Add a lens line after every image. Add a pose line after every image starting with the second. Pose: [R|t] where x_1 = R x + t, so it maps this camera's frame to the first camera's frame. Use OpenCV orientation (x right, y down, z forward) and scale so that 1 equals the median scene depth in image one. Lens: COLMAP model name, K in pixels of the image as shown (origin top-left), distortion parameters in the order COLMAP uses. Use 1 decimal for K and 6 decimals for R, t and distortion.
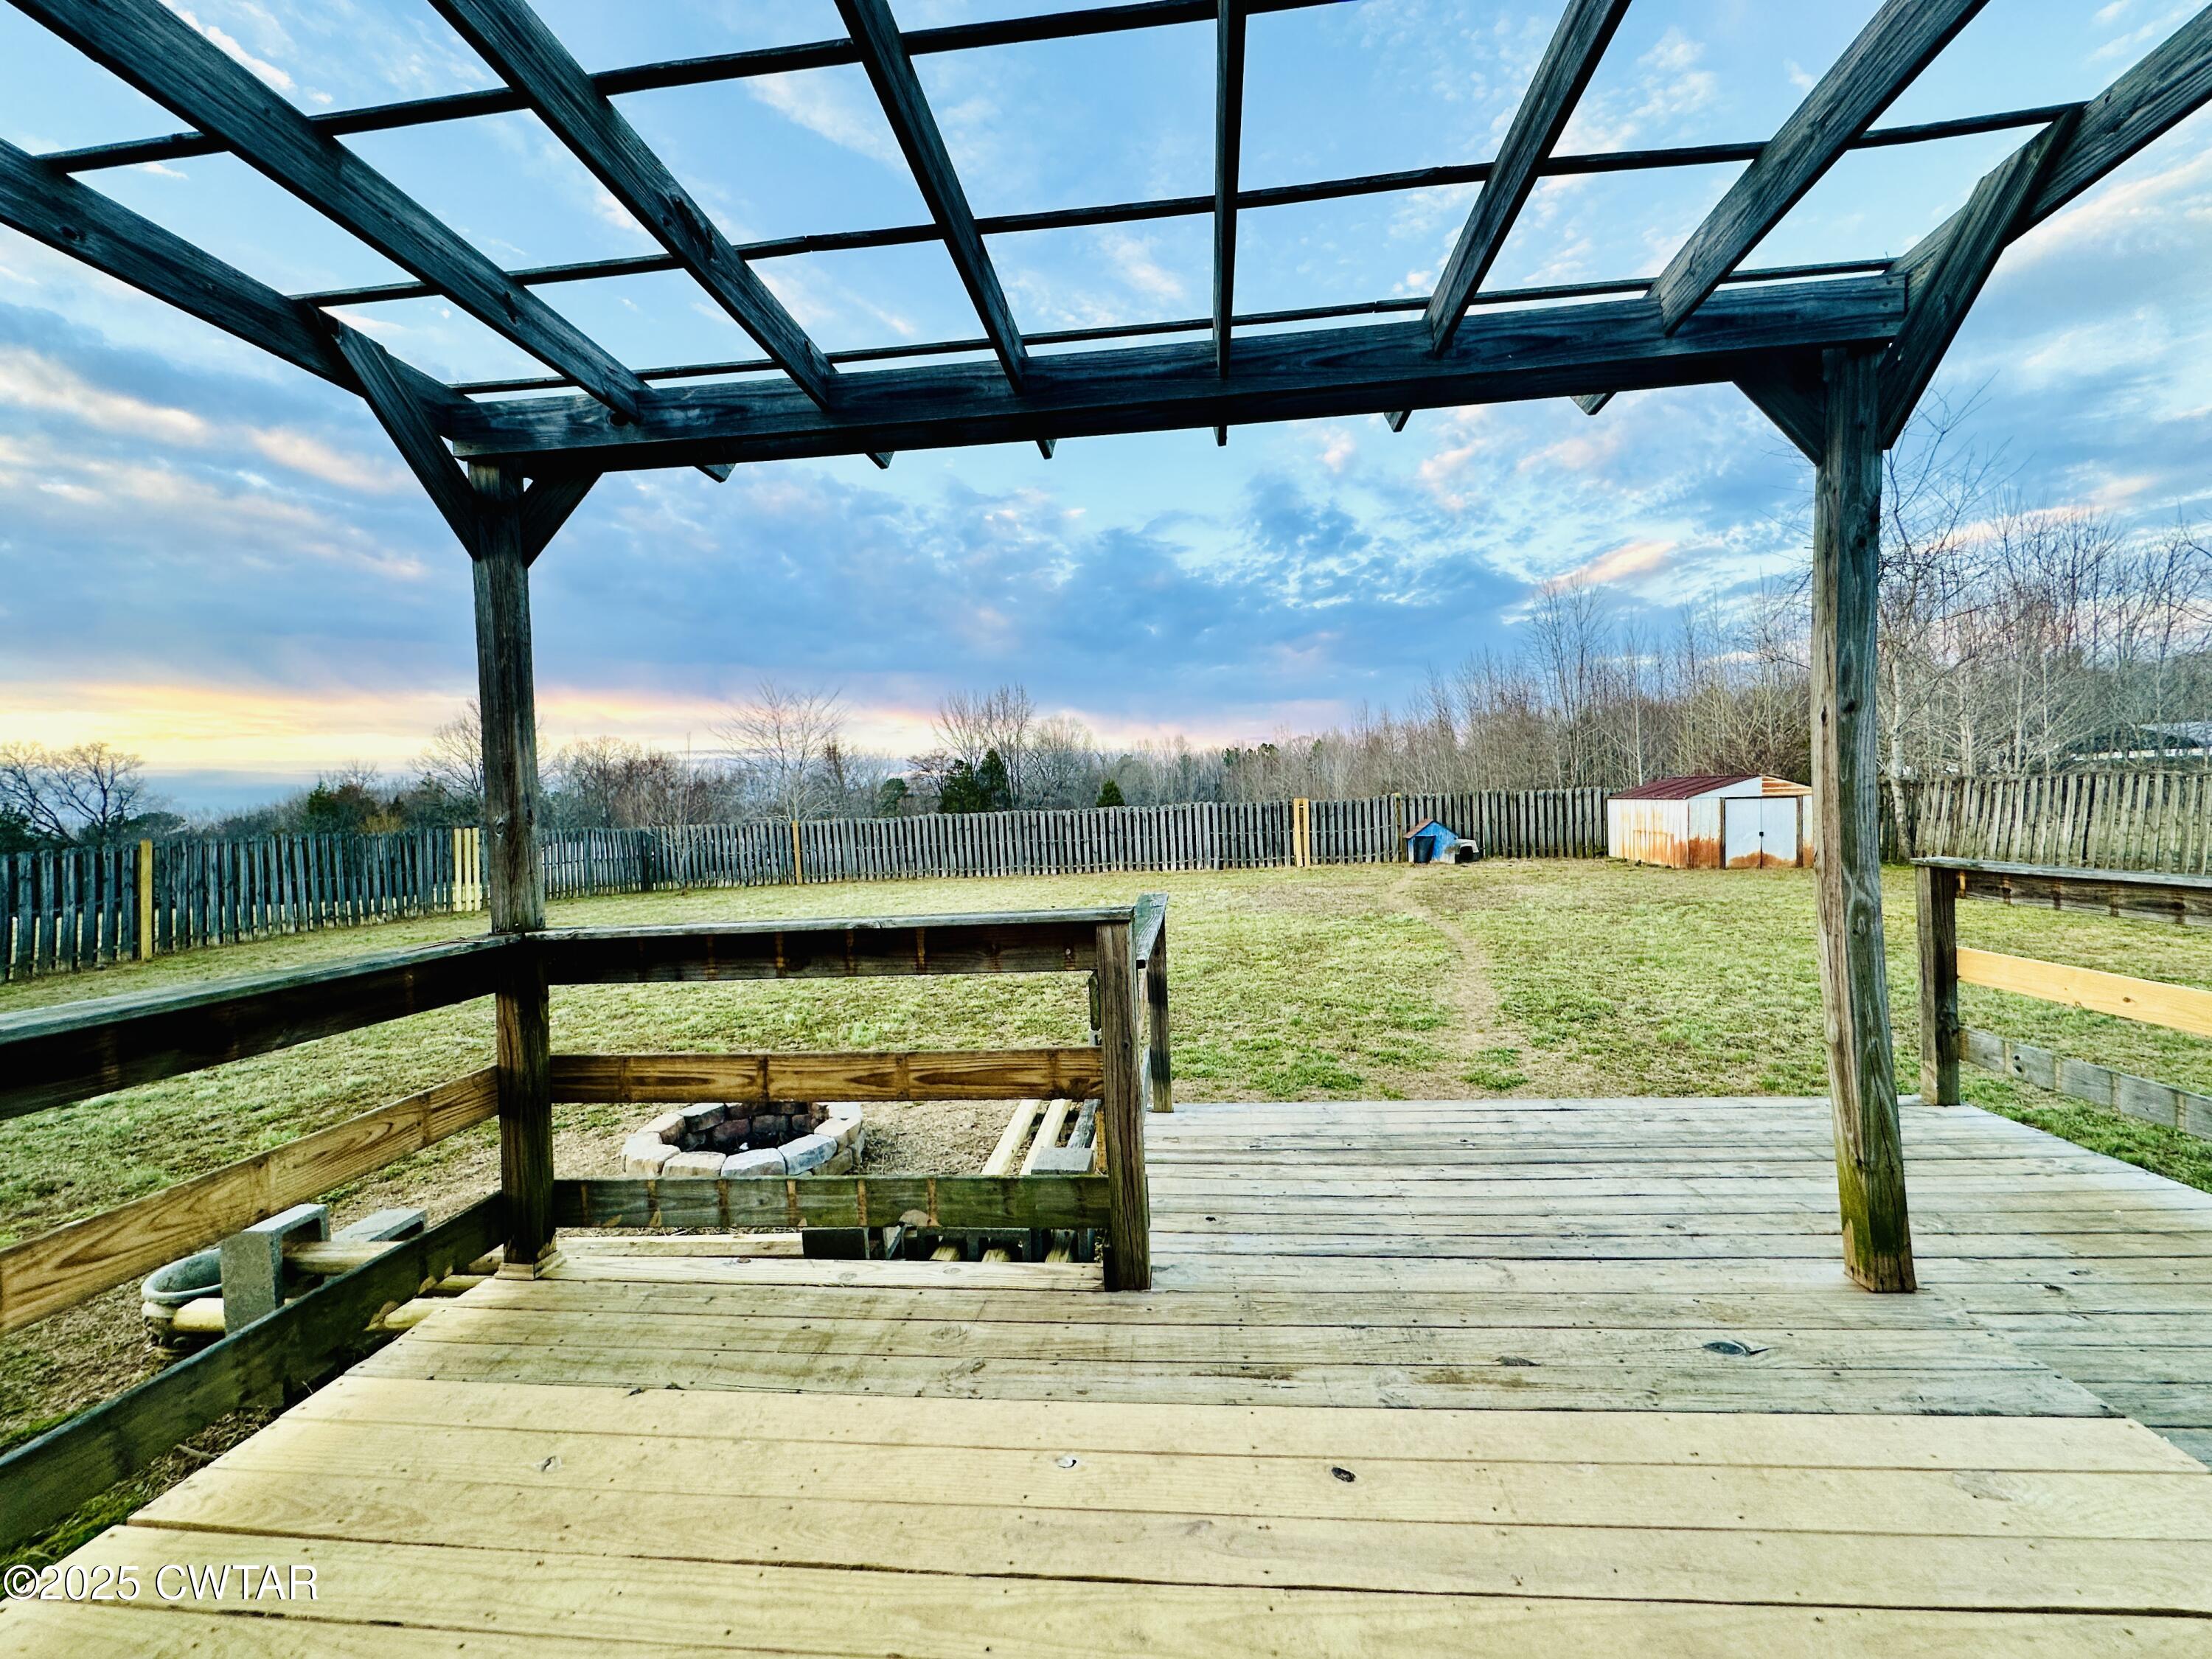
lens RADIAL K [[882.3, 0, 1108.2], [0, 882.3, 828.2], [0, 0, 1]] dist [-0.003037, 0.000350]
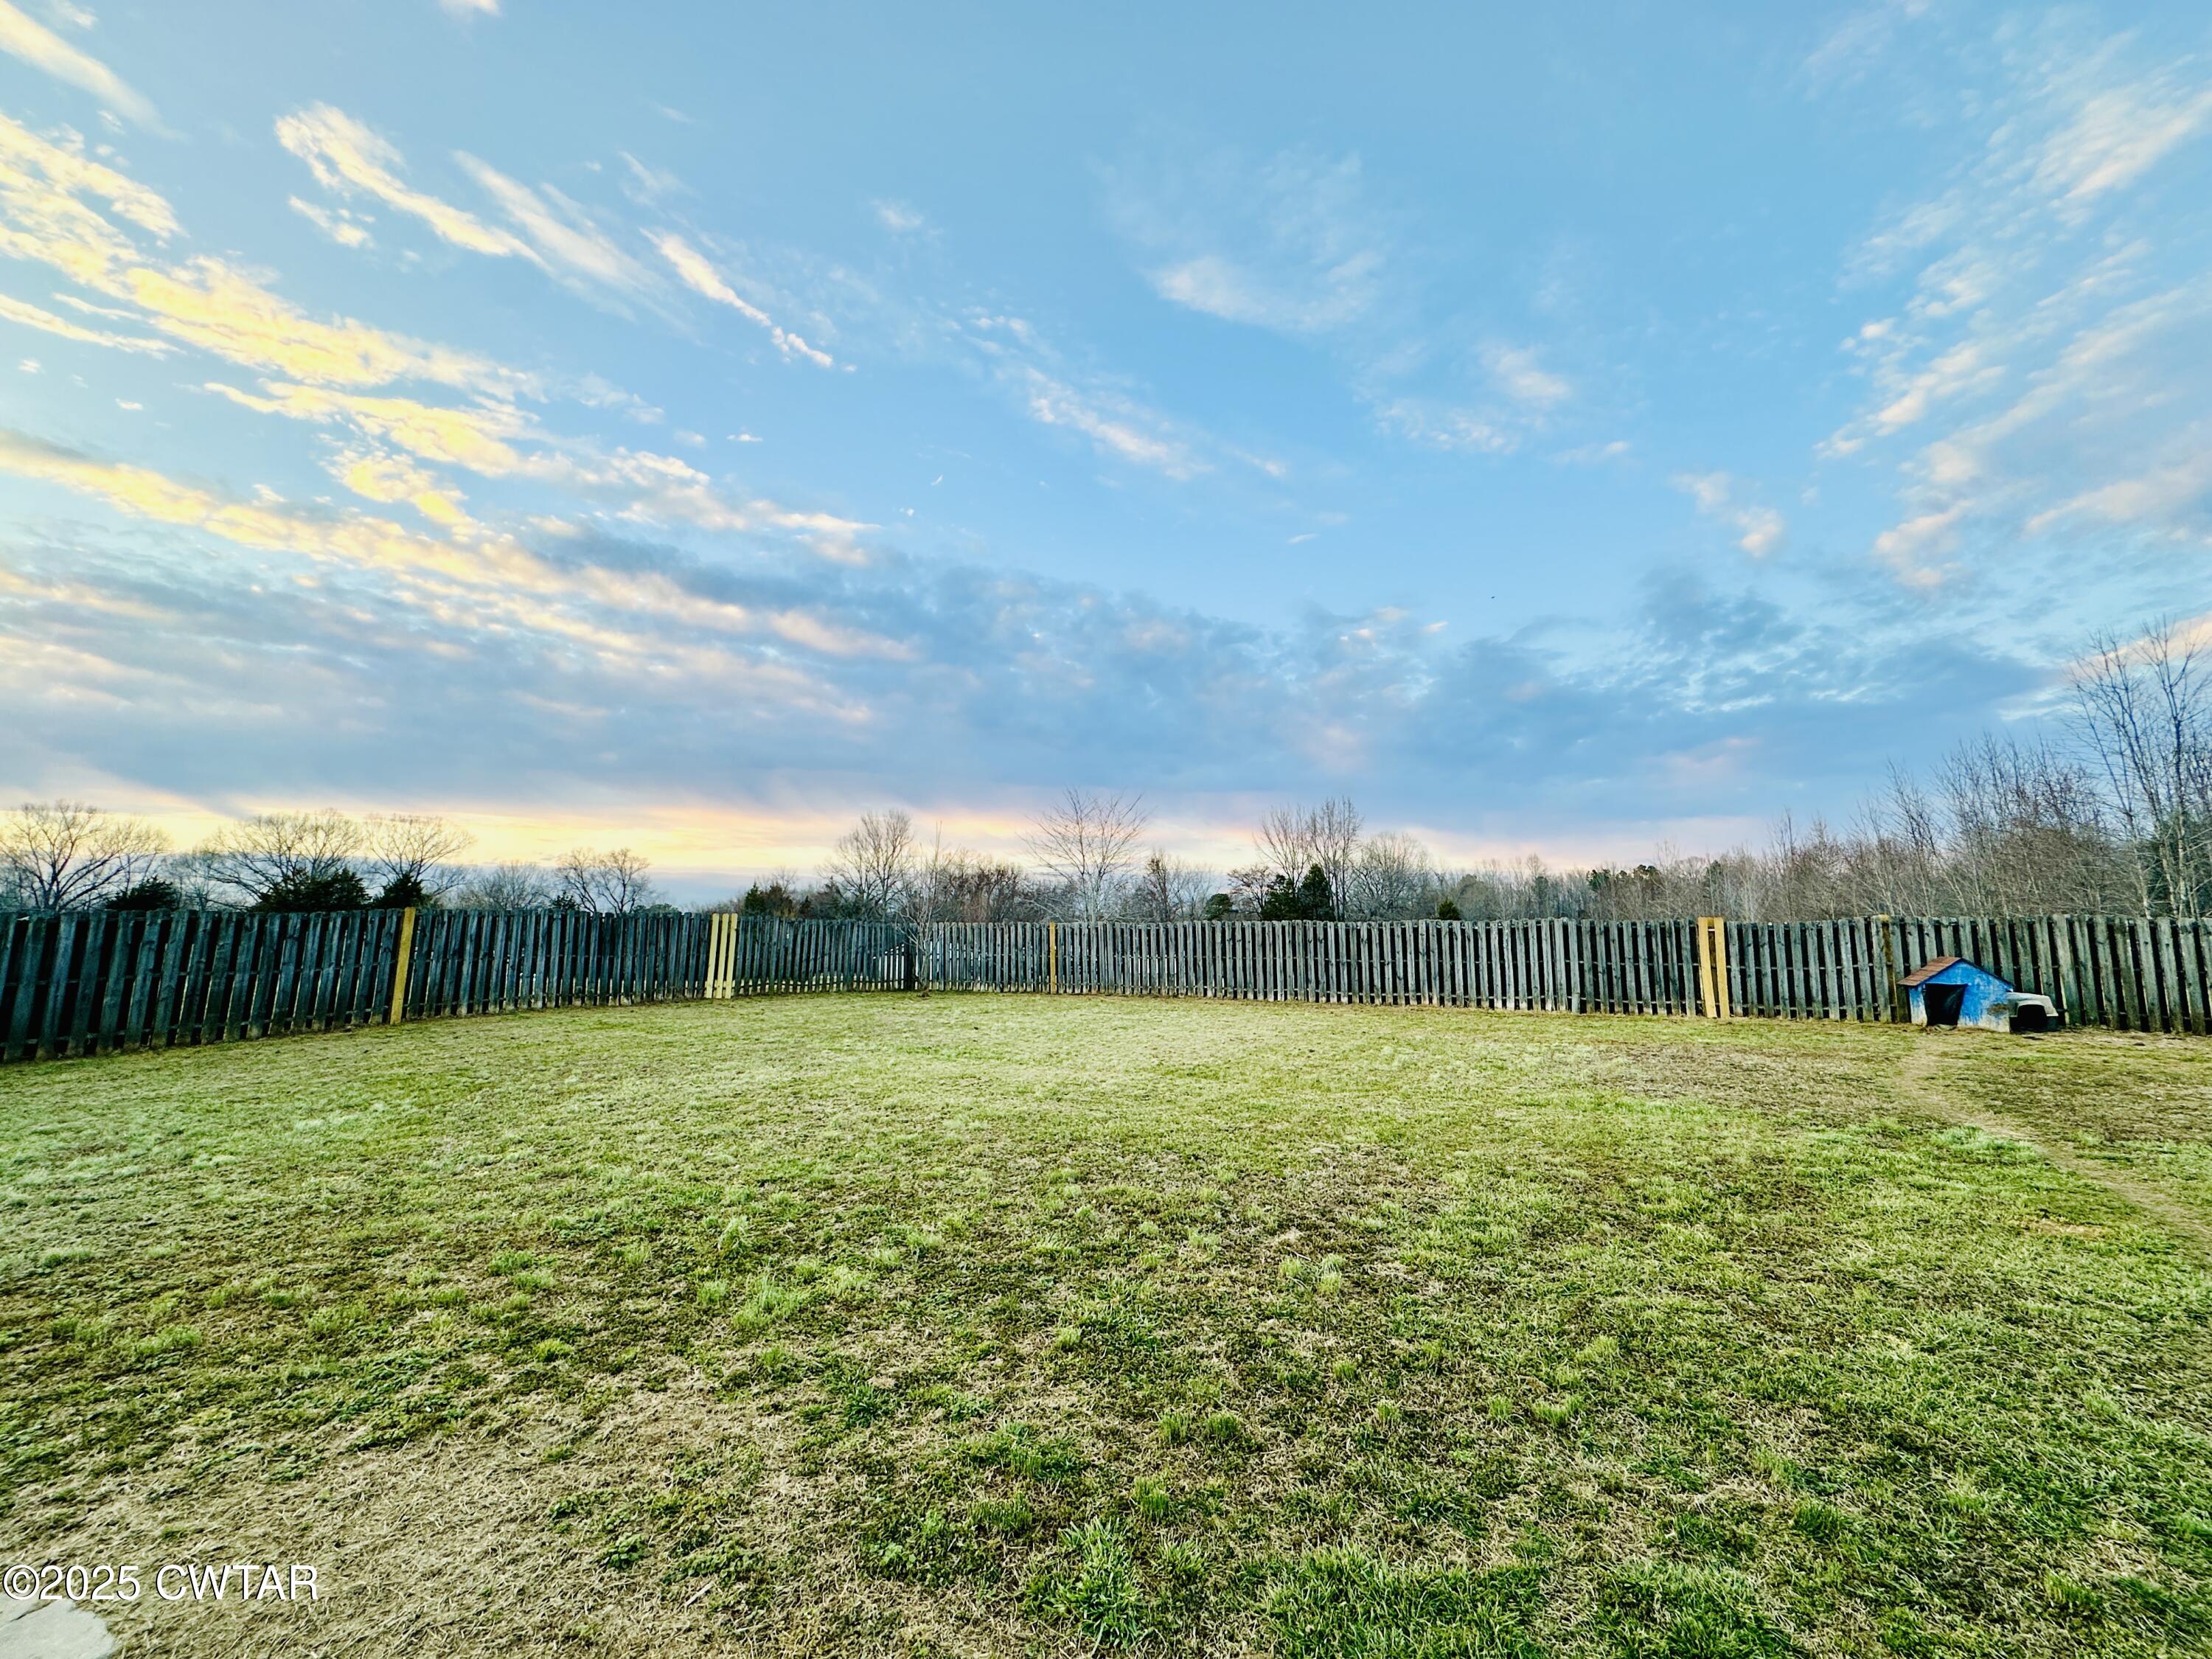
lens RADIAL K [[895.8, 0, 1102.6], [0, 895.8, 825.4], [0, 0, 1]] dist [-0.003670, 0.000097]
pose [[0.932918, 0.000573, -0.360088, 0.048917], [-0.048741, 0.990996, -0.124701, 0.010263], [0.356775, 0.133887, 0.924546, 0.323365]]
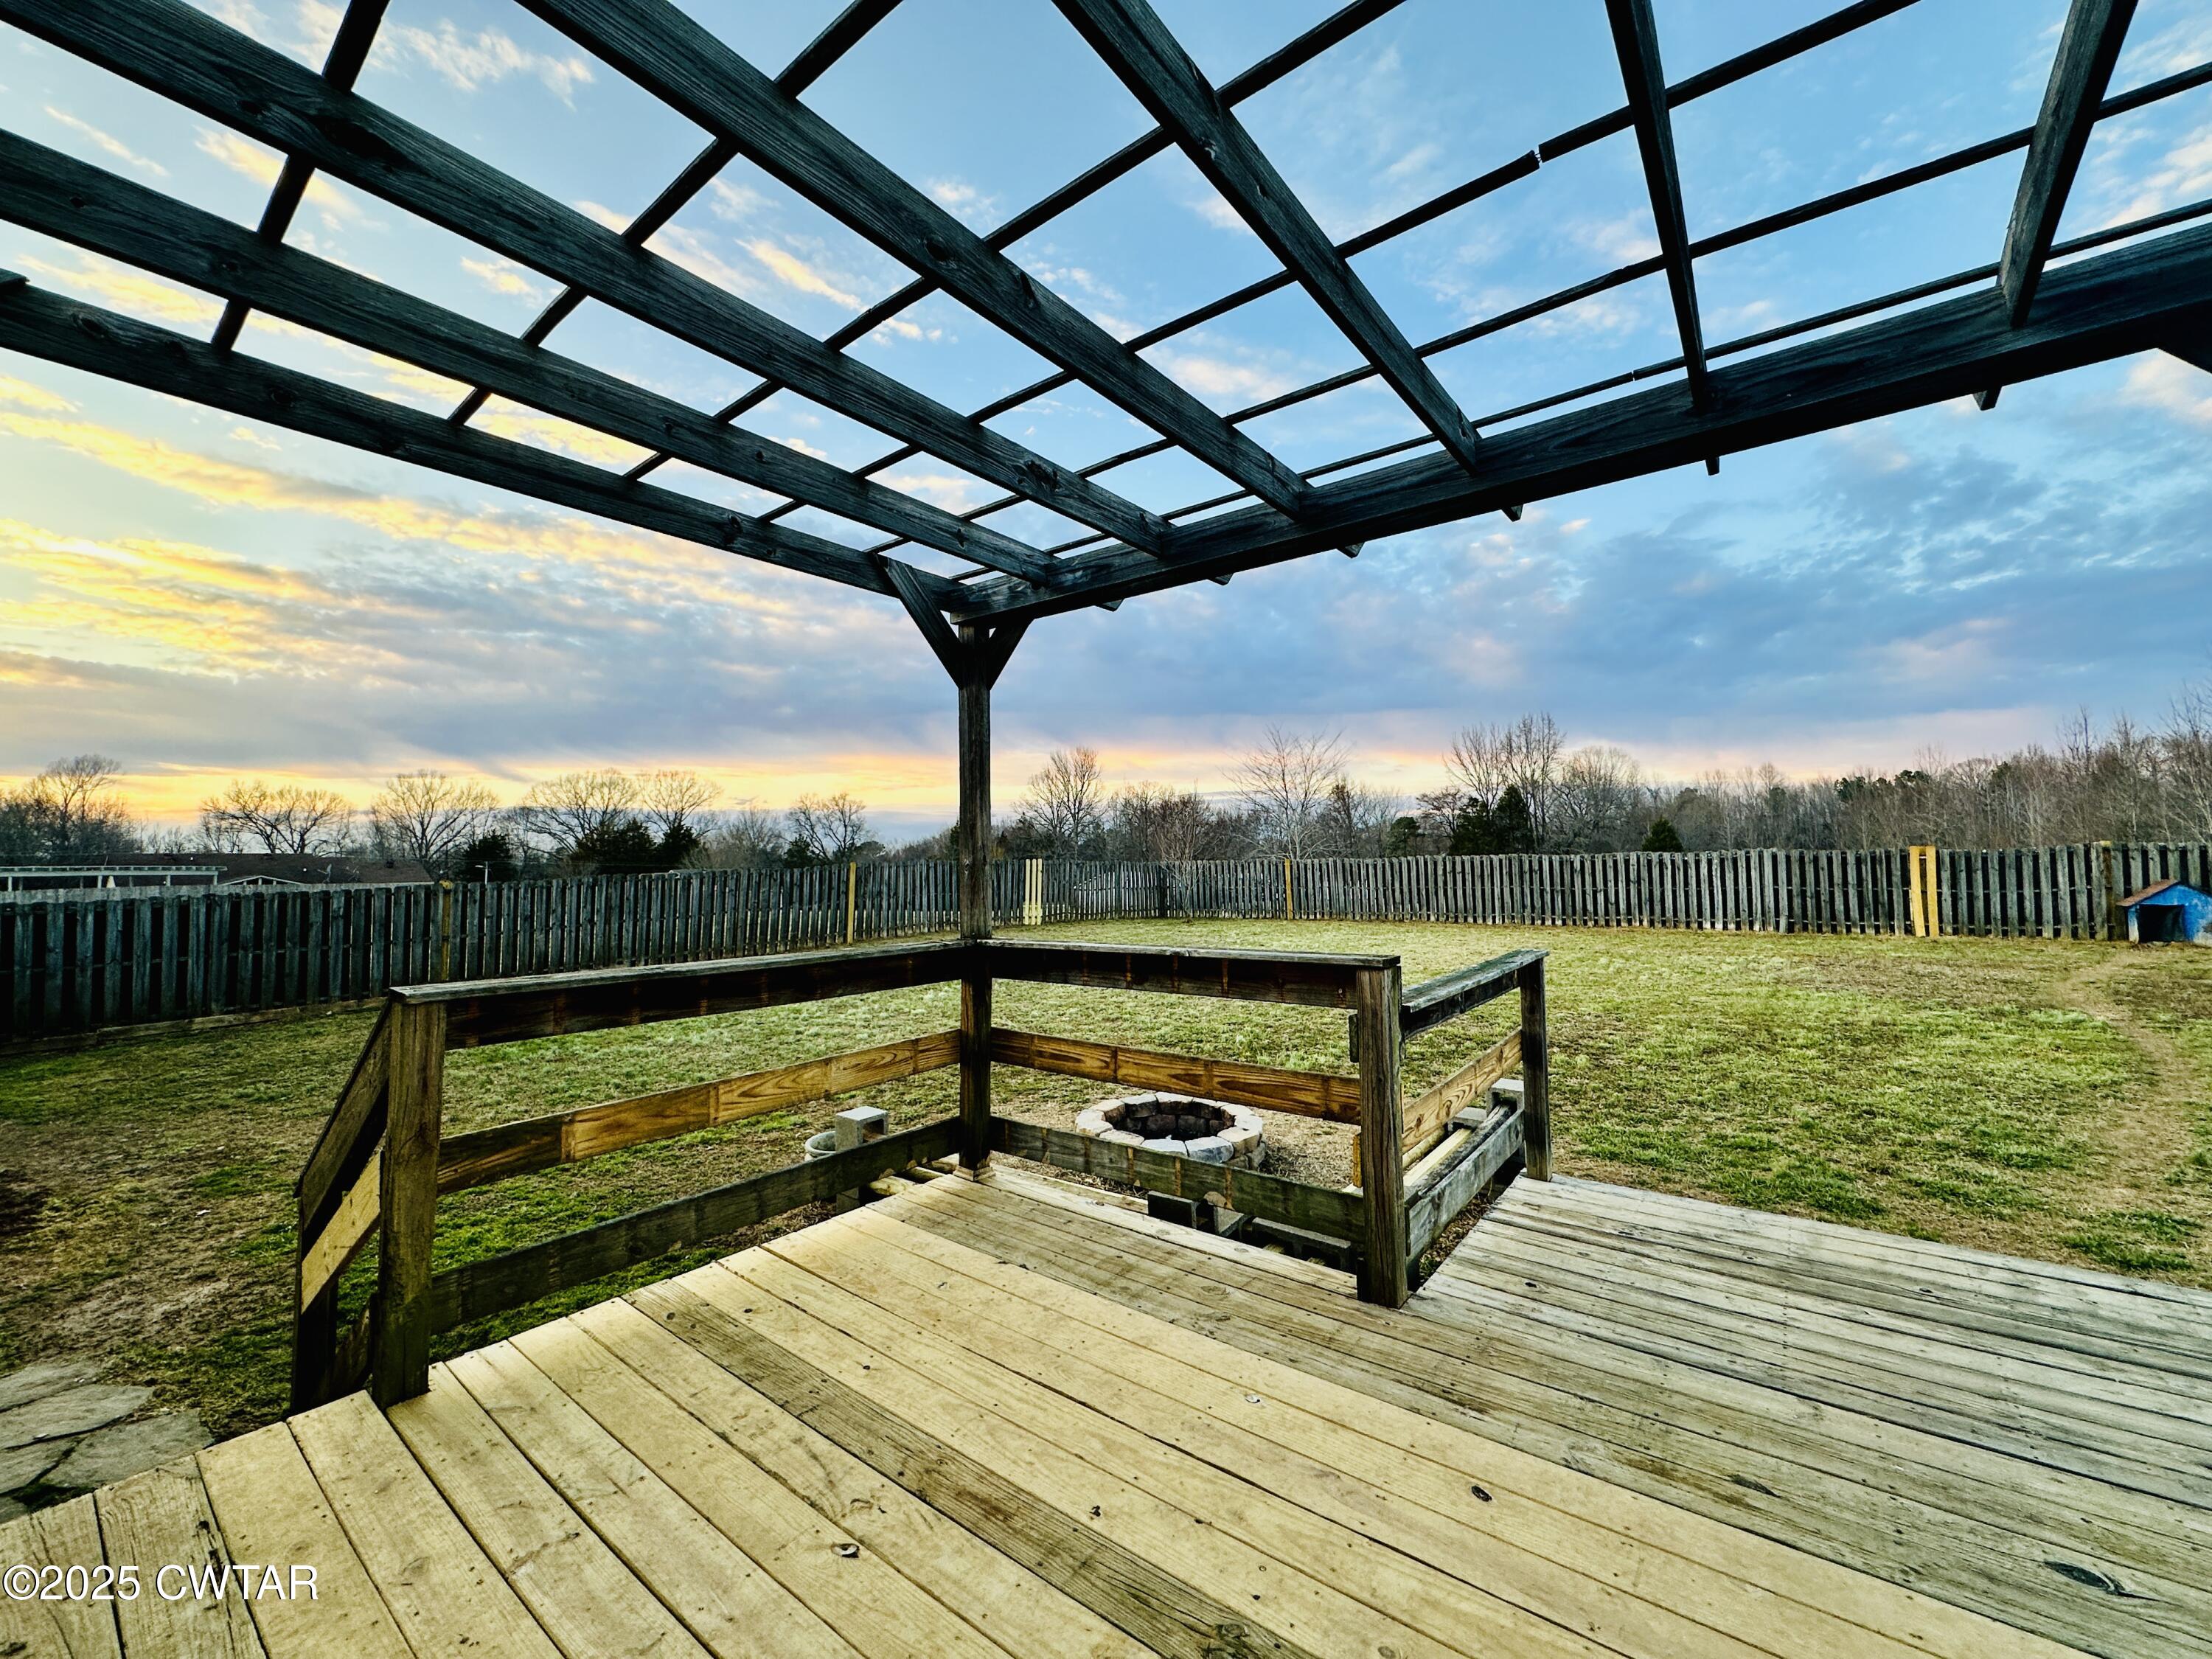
lens RADIAL K [[882.3, 0, 1108.2], [0, 882.3, 828.2], [0, 0, 1]] dist [-0.003037, 0.000350]
pose [[0.846223, 0.006005, -0.532796, 0.055940], [-0.029270, 0.998950, -0.035230, -0.003902], [0.532025, 0.045408, 0.845510, -0.024257]]
